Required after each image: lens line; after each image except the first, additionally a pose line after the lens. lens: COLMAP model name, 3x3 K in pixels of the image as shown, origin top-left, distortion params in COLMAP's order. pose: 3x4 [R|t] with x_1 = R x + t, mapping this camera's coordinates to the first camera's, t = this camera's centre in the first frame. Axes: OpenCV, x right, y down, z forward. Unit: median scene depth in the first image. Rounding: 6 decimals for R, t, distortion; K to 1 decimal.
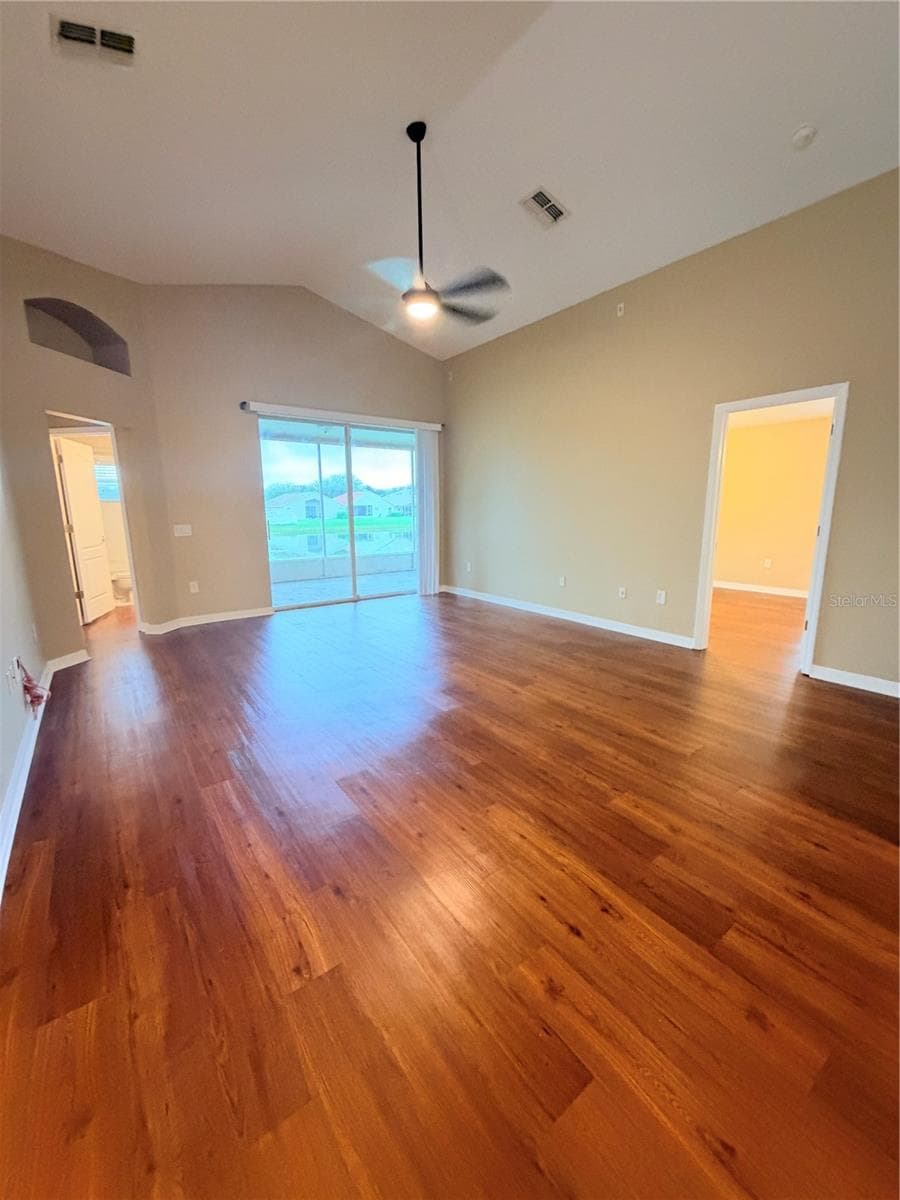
lens RADIAL K [[476.7, 0, 447.7], [0, 476.7, 599.9], [0, 0, 1]] dist [-0.008782, -0.000088]
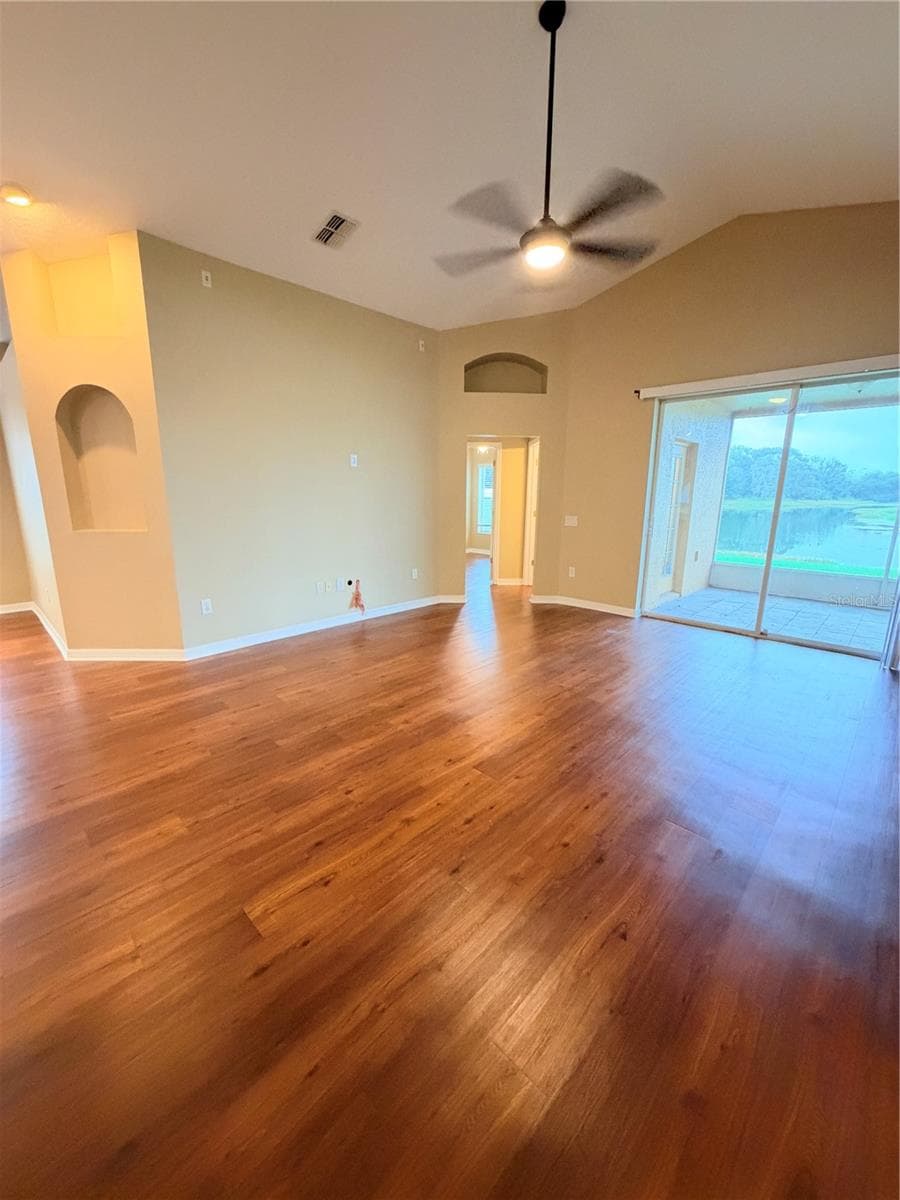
lens RADIAL K [[476.7, 0, 447.7], [0, 476.7, 599.9], [0, 0, 1]] dist [-0.008782, -0.000088]
pose [[0.160235, 0.223120, -0.961531, 0.868445], [-0.191647, 0.962613, 0.191434, -0.209500], [0.968295, 0.153600, 0.197005, 0.864557]]
